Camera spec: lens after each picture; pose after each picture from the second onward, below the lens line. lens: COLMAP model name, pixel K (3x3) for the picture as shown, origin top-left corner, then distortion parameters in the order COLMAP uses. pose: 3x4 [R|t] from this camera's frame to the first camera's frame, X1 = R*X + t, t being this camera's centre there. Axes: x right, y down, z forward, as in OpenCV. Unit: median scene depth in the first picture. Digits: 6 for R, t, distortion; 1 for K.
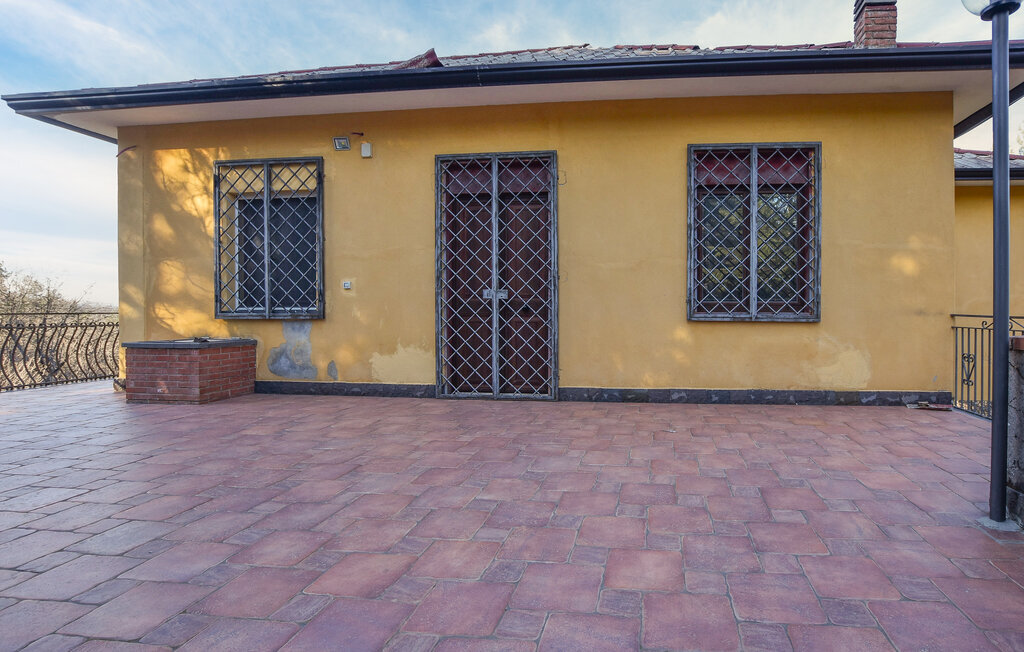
lens RADIAL K [[461.4, 0, 513.3], [0, 461.4, 307.7], [0, 0, 1]] dist [-0.000088, 0.000155]
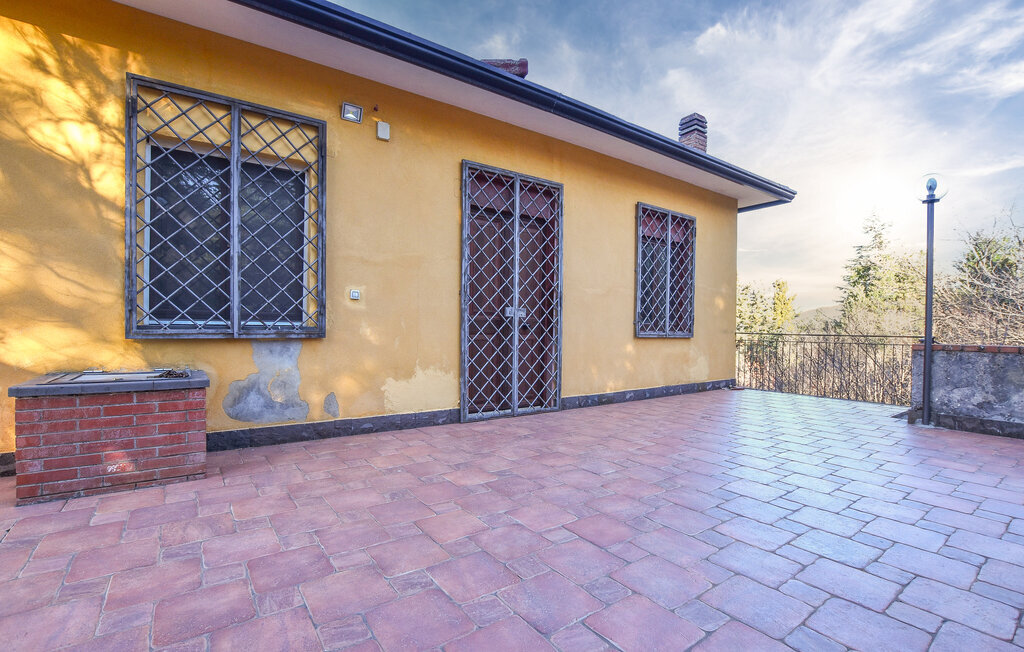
lens RADIAL K [[454.1, 0, 512.0], [0, 454.1, 326.0], [0, 0, 1]] dist [-0.001850, -0.000662]
pose [[0.758147, 0.009996, 0.652007, -0.662075], [-0.013799, 0.999905, 0.000715, 0.000156], [-0.651938, -0.009539, 0.758212, 0.236738]]
